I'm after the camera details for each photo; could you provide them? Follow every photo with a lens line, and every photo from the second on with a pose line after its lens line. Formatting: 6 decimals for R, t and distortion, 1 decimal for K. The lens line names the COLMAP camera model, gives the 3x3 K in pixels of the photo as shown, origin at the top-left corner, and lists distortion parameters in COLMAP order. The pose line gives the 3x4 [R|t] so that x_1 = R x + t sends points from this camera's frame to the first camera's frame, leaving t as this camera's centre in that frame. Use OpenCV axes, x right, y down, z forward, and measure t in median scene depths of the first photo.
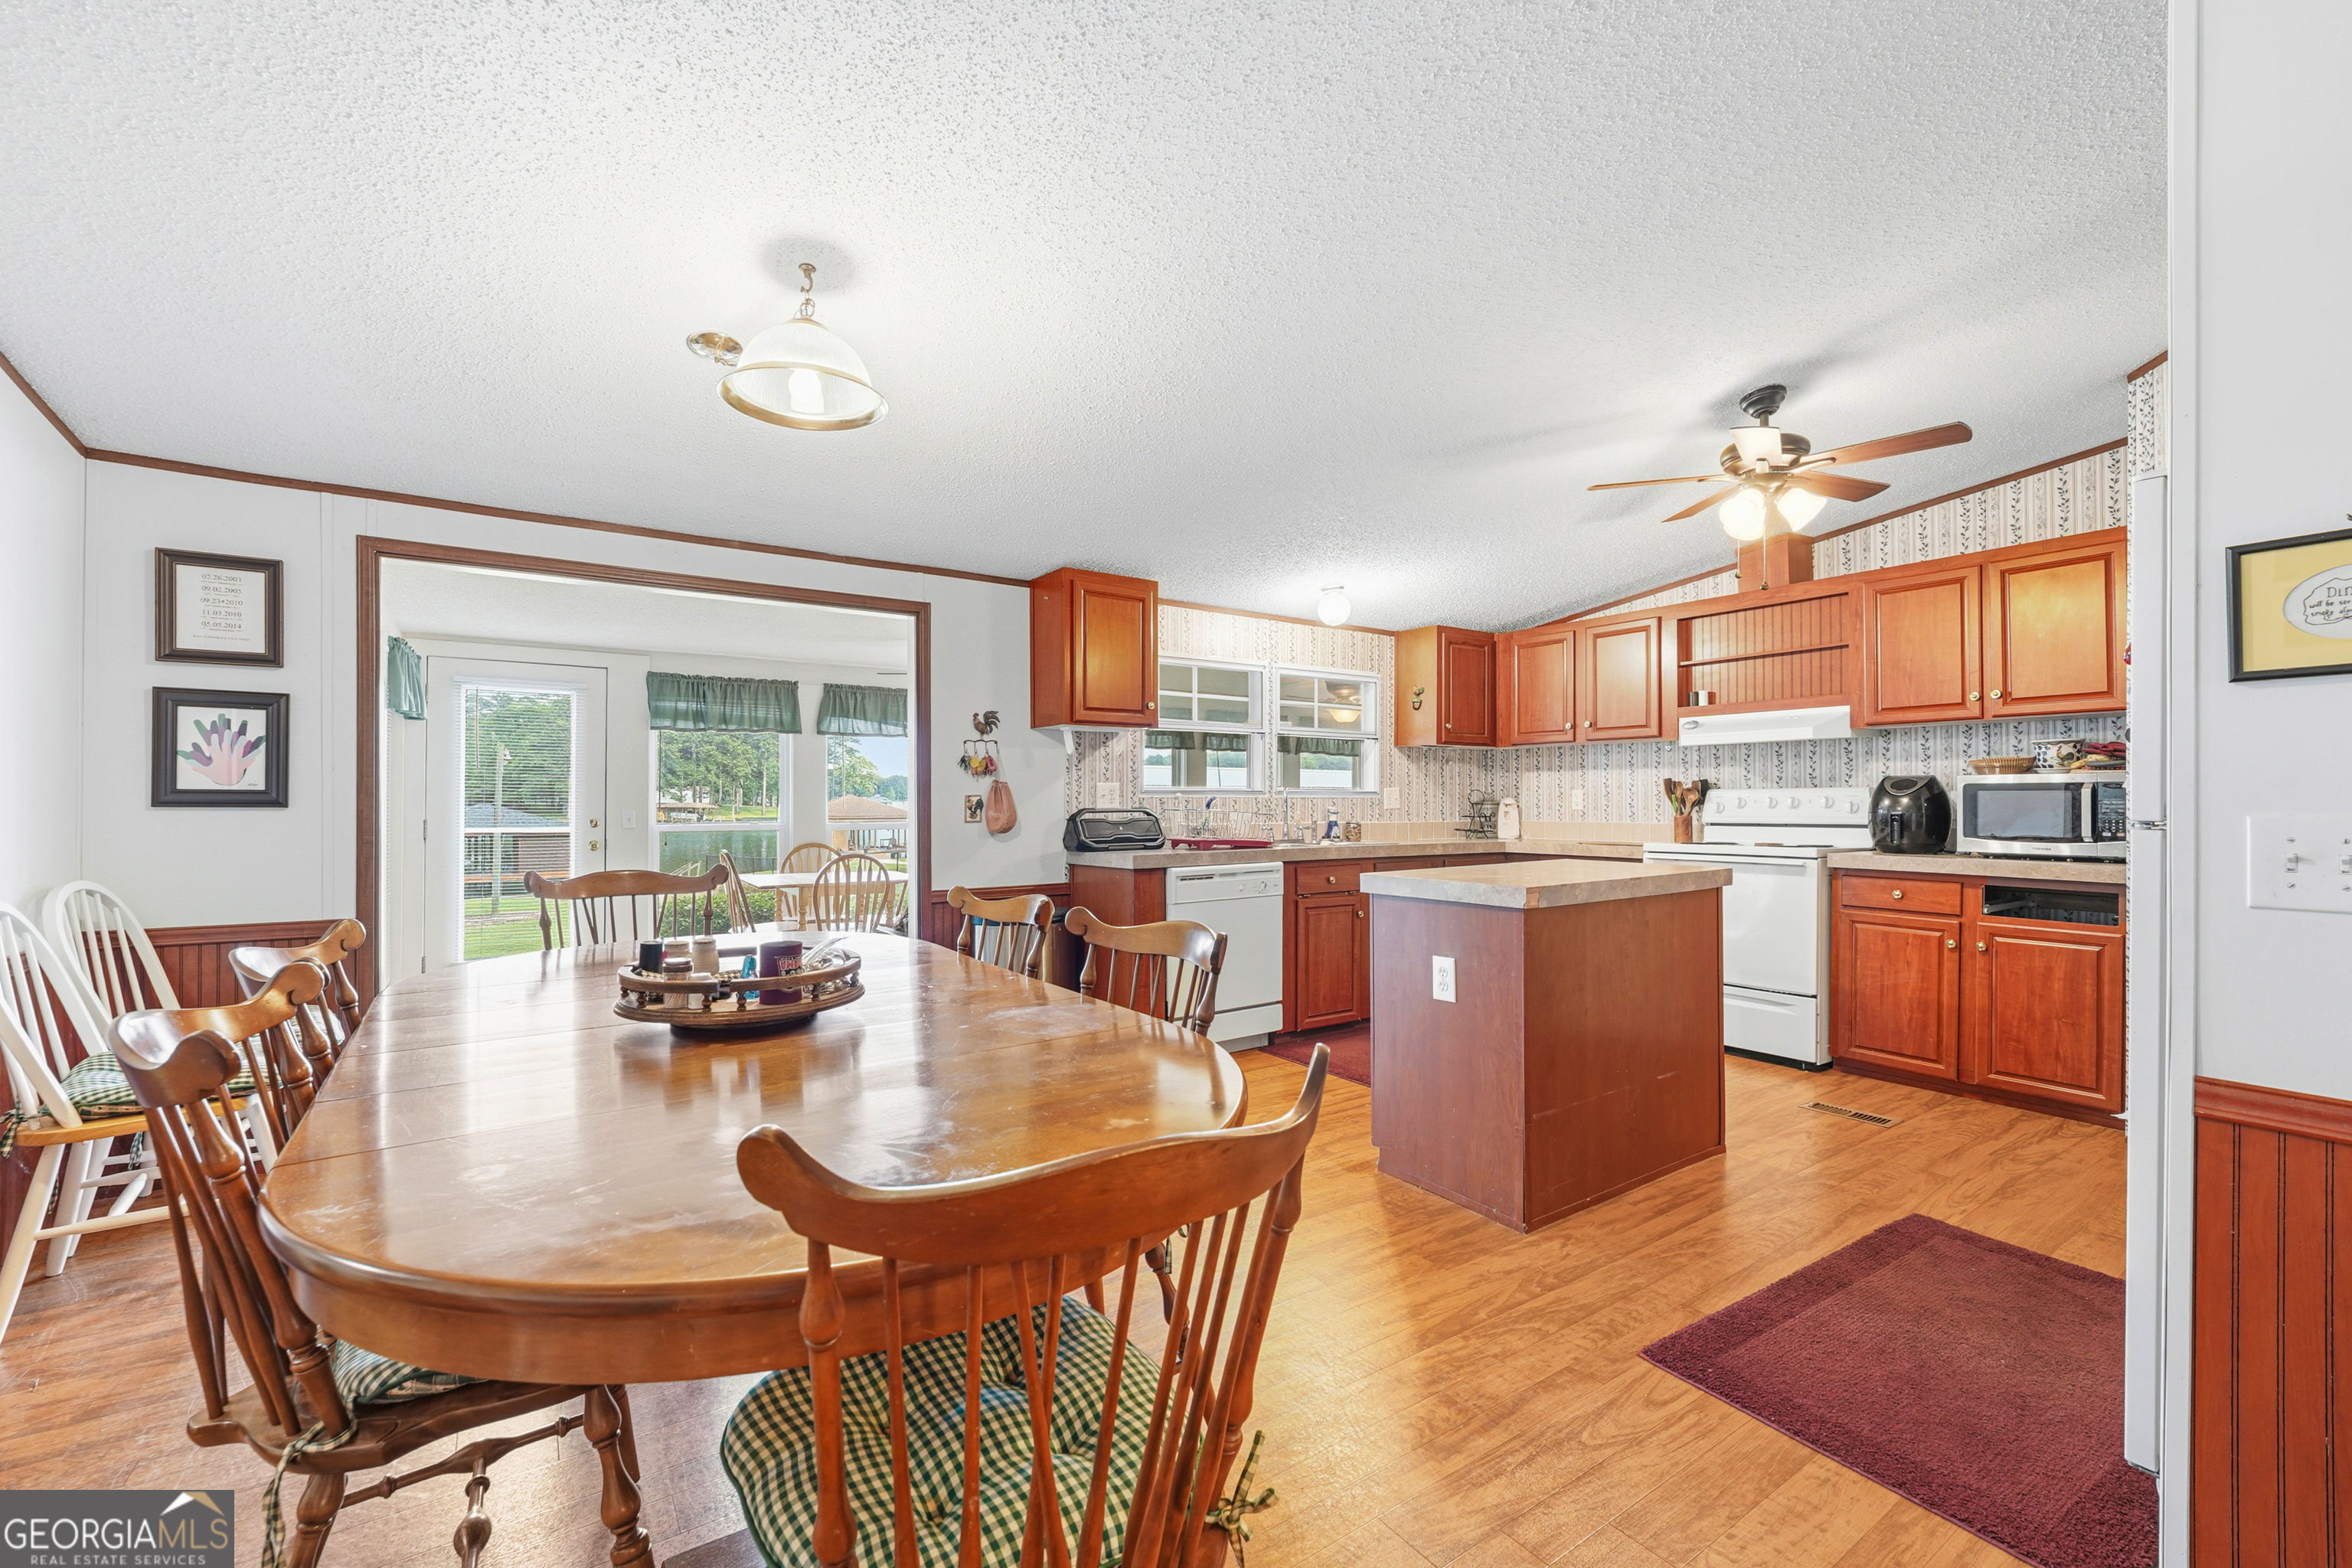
lens RADIAL K [[972.7, 0, 1181.7], [0, 972.7, 789.8], [0, 0, 1]] dist [-0.004970, -0.000329]
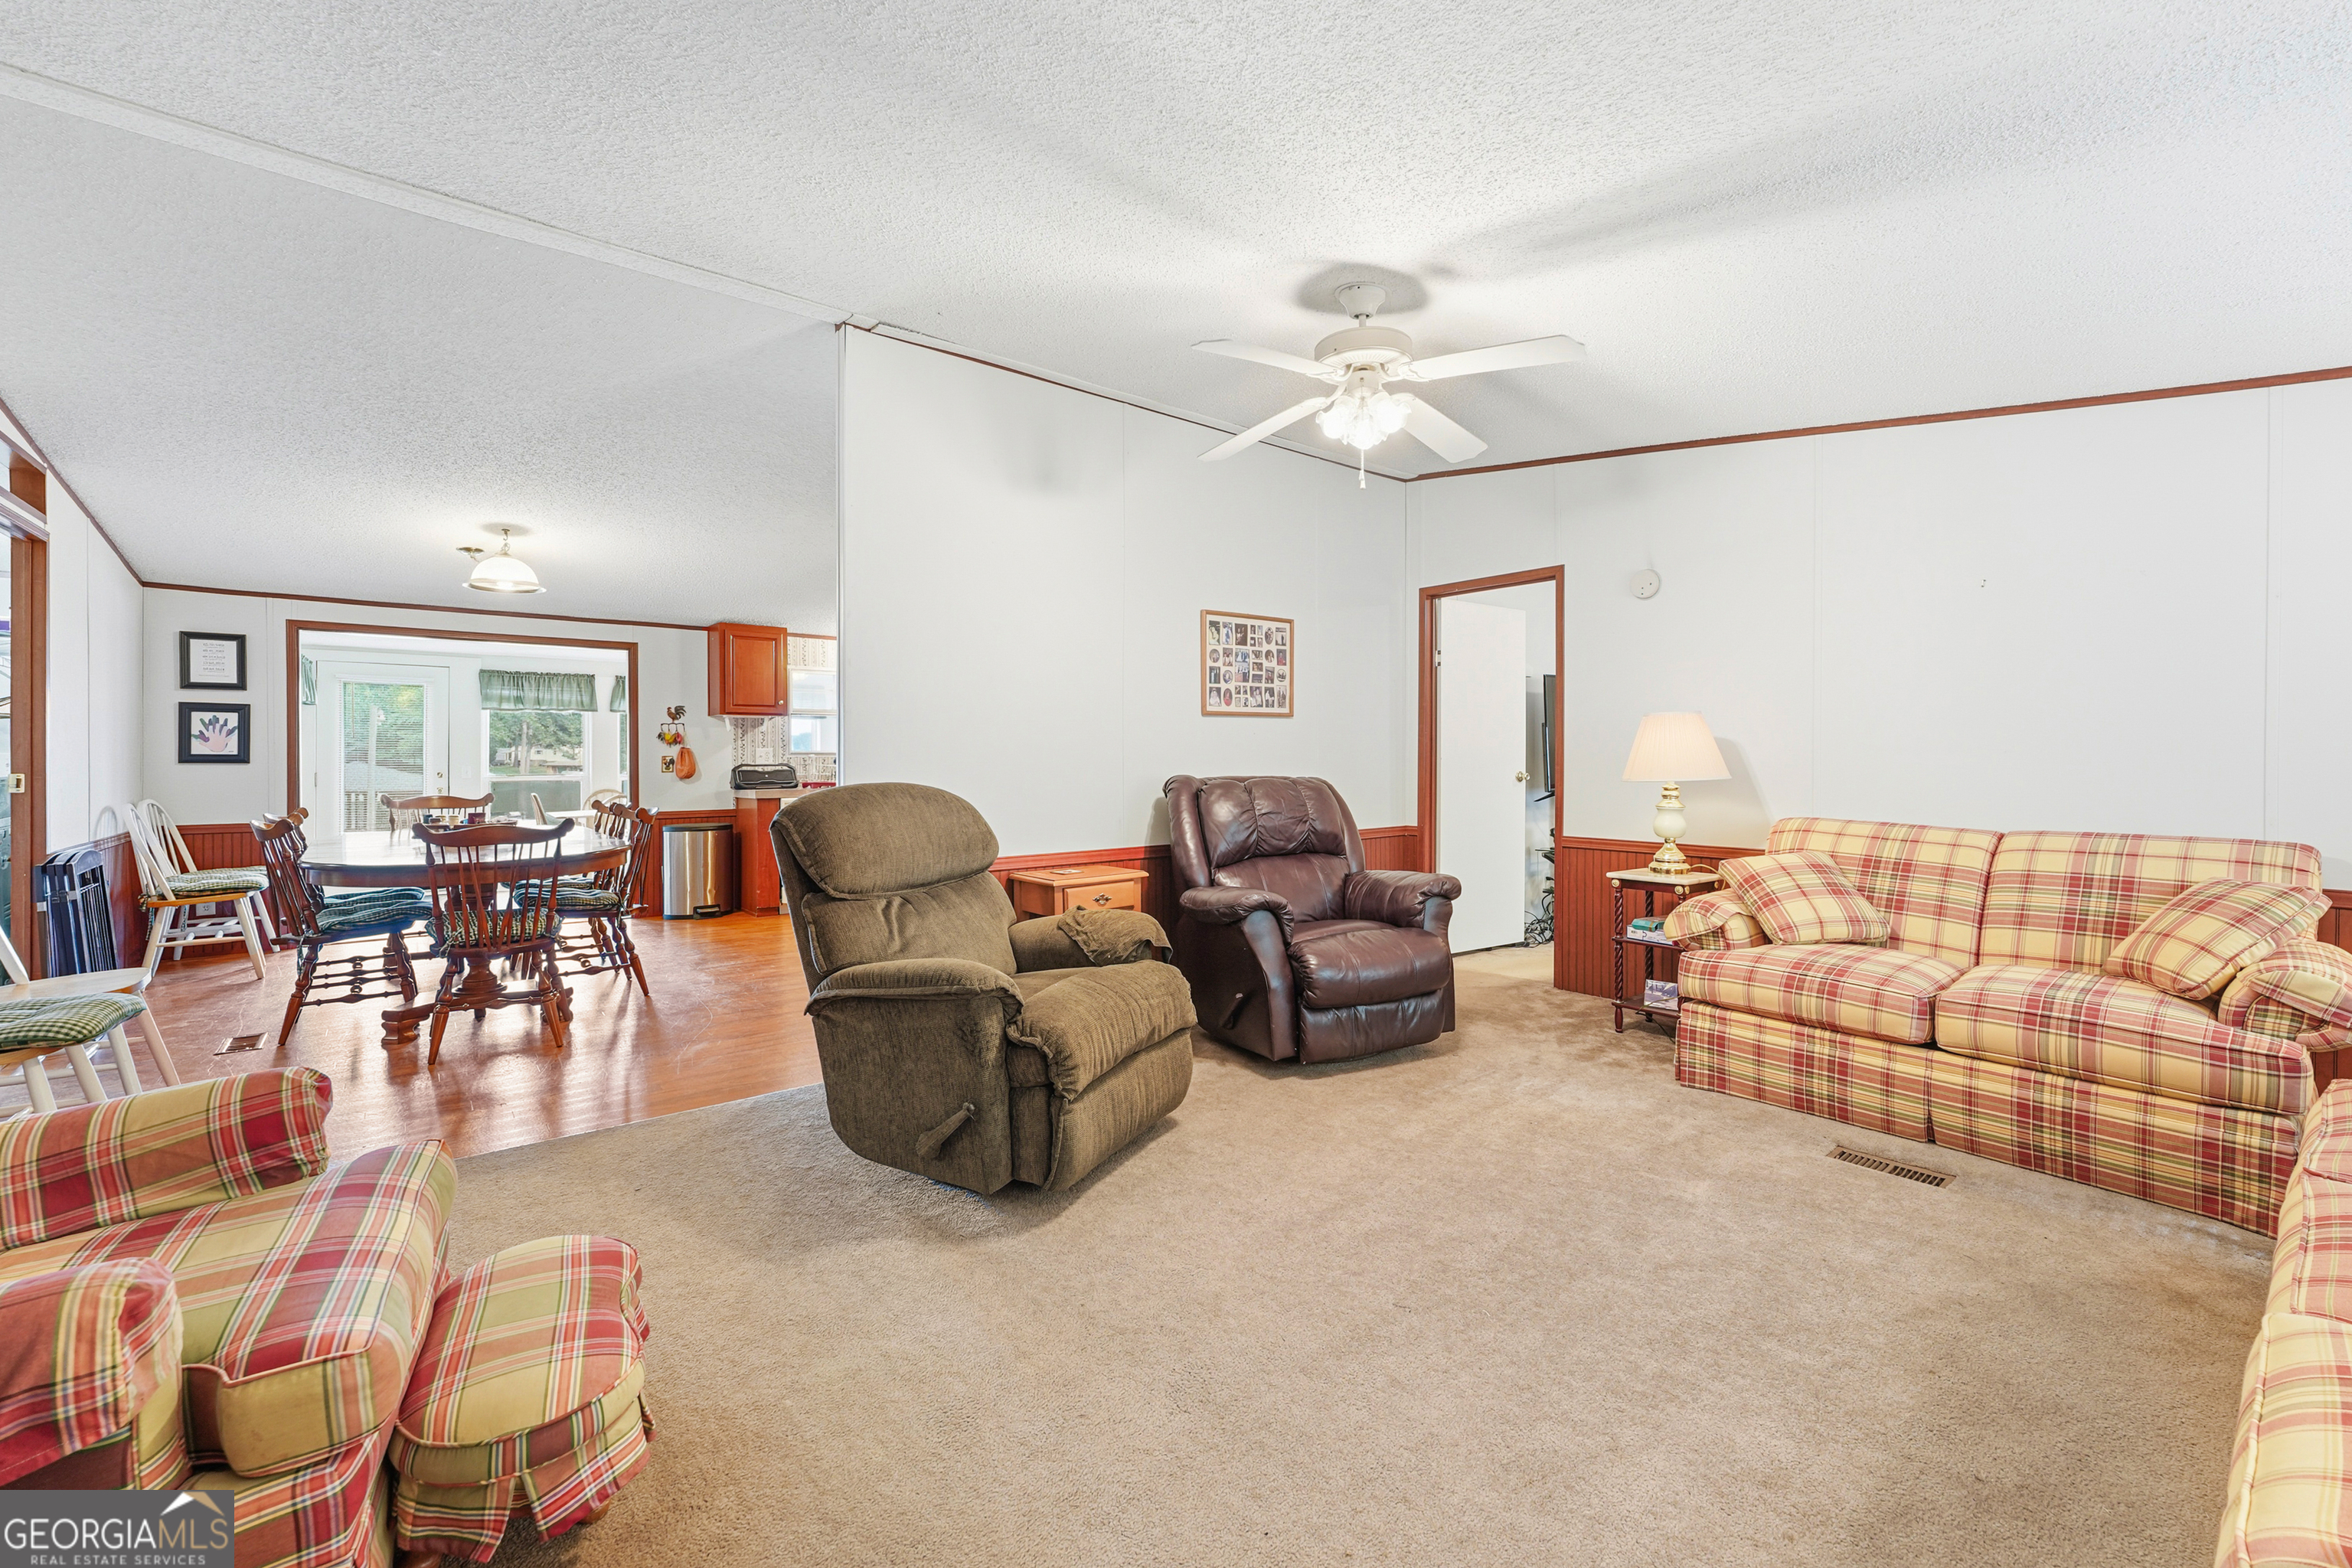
lens RADIAL K [[977.4, 0, 1174.2], [0, 977.4, 754.7], [0, 0, 1]] dist [-0.000531, 0.000278]
pose [[0.997416, -0.000502, 0.071837, 0.176358], [-0.000116, 0.999963, 0.008593, -0.003726], [-0.071839, -0.008579, 0.997379, -0.245347]]
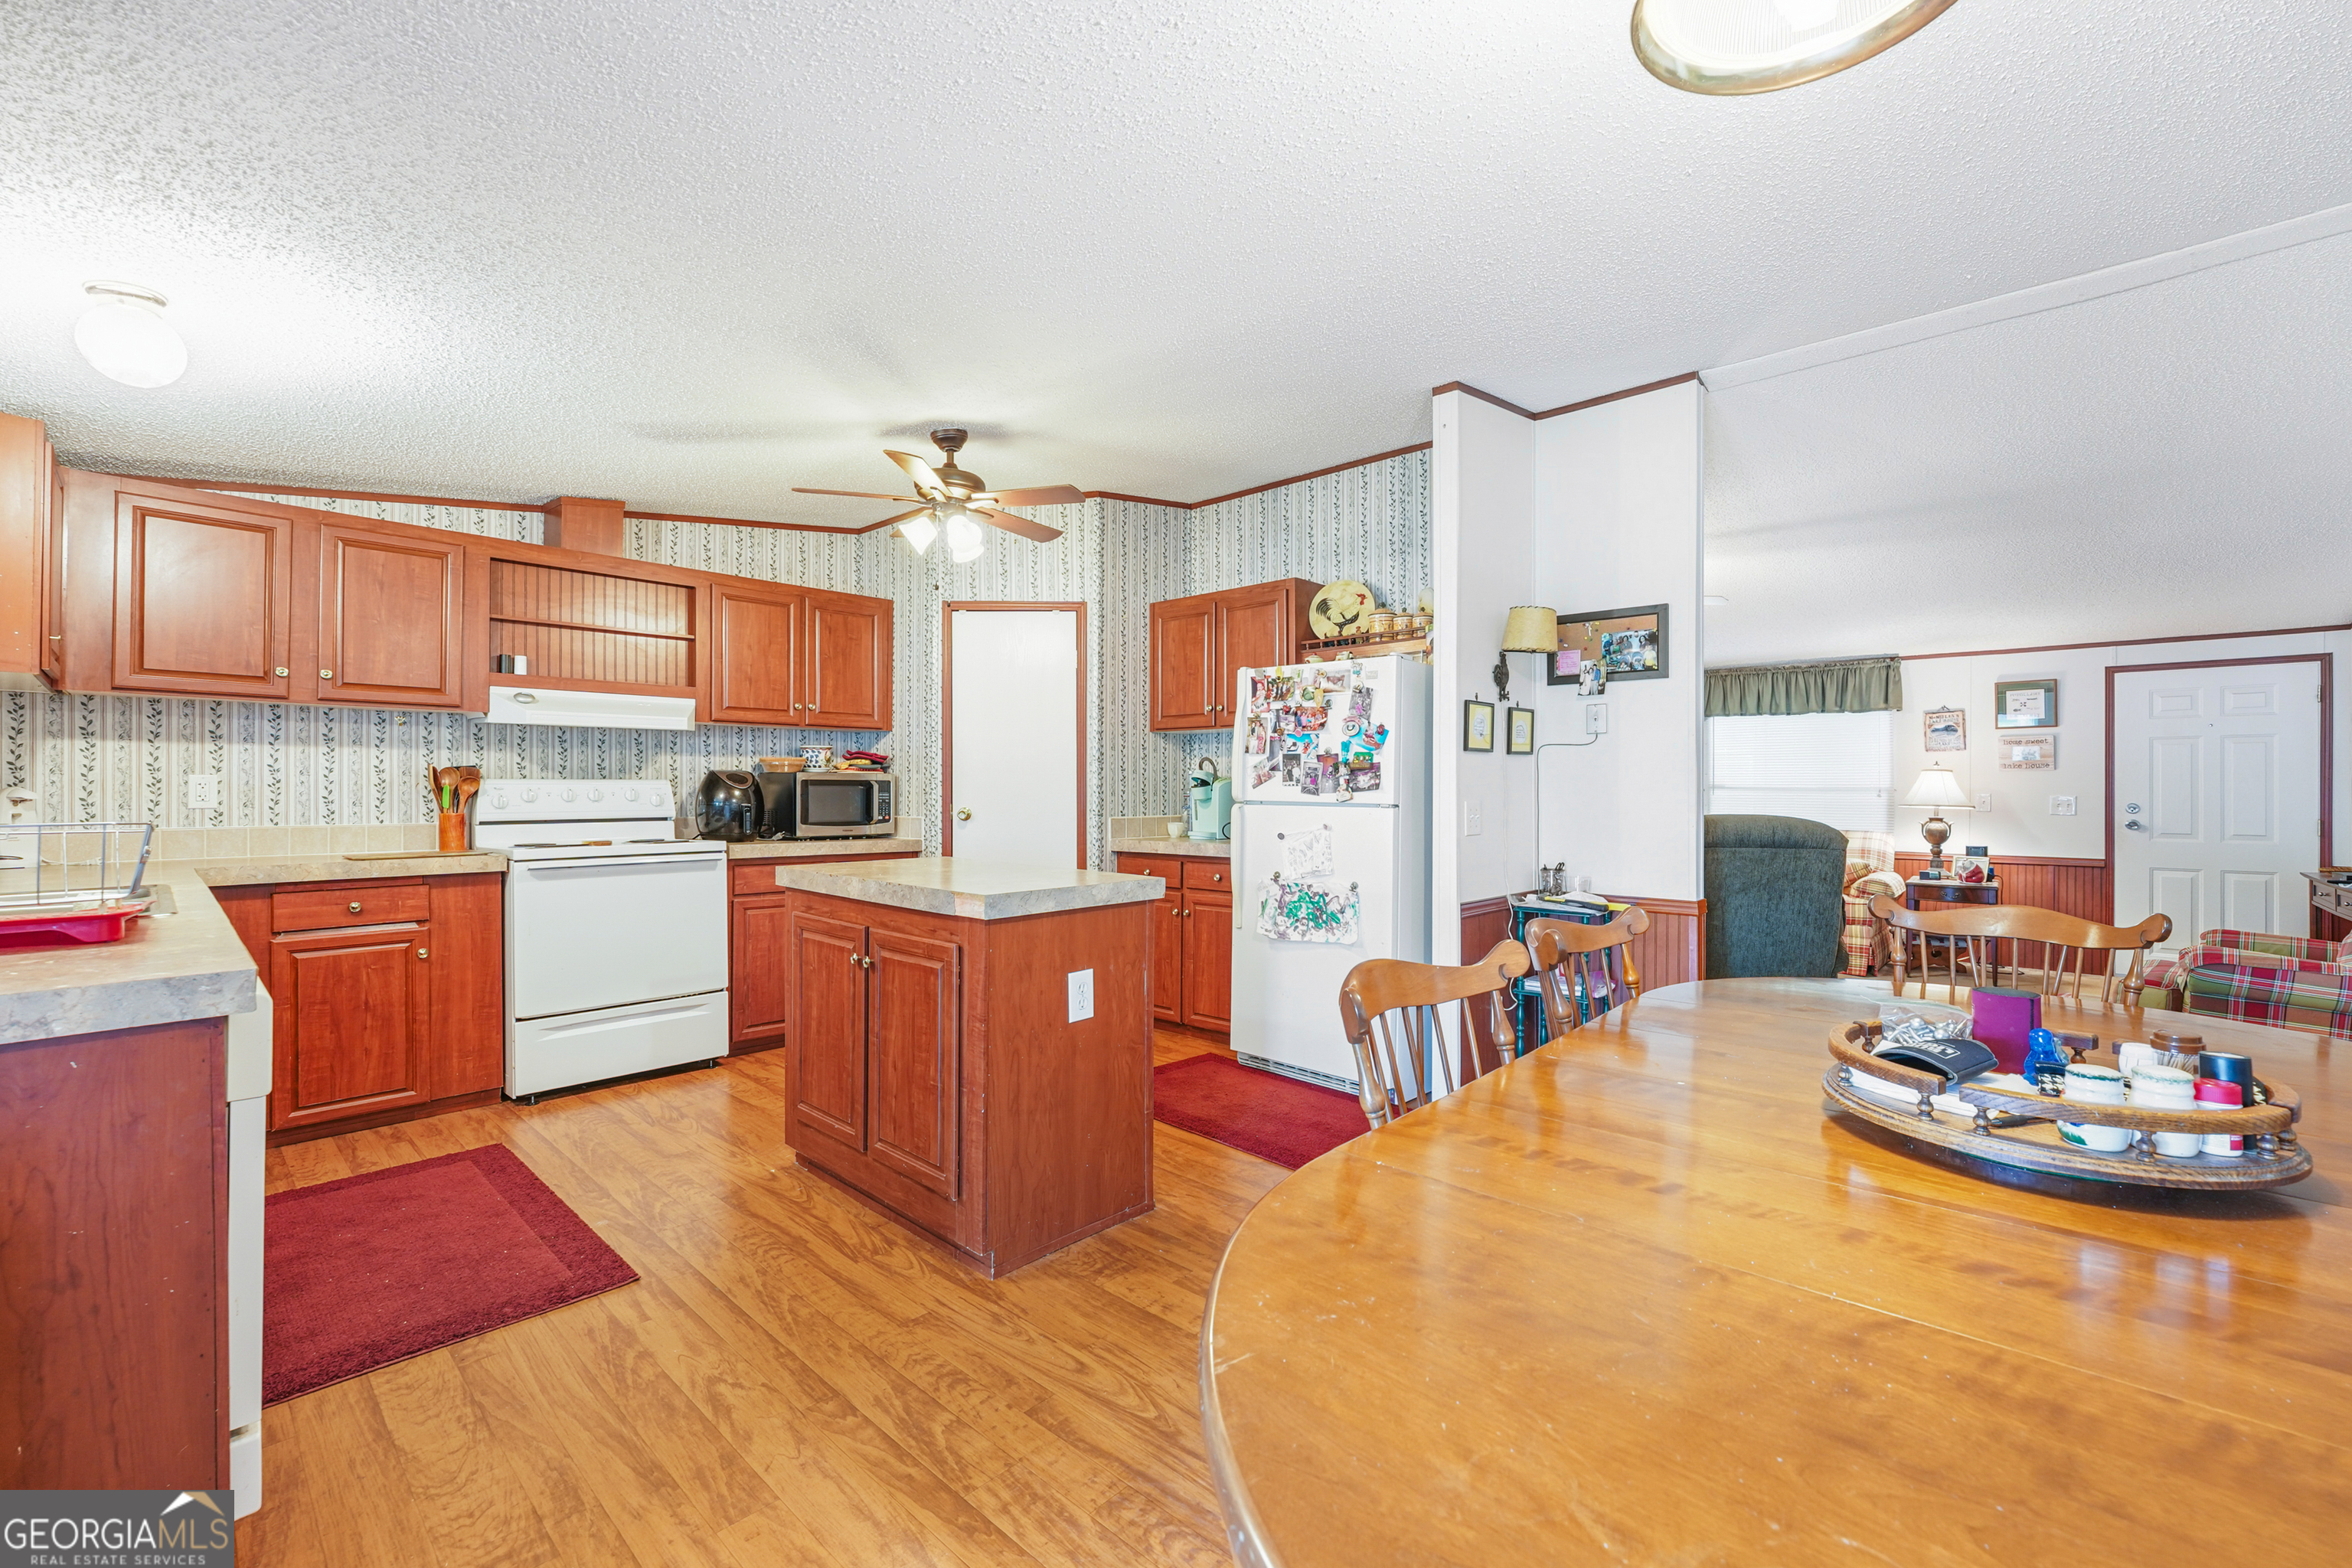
lens RADIAL K [[972.7, 0, 1181.7], [0, 972.7, 789.8], [0, 0, 1]] dist [-0.004970, -0.000329]
pose [[-0.222987, 0.001228, 0.974821, -0.429462], [-0.012583, 0.999912, -0.004138, 0.005459], [-0.974740, -0.013189, -0.222952, 0.766986]]
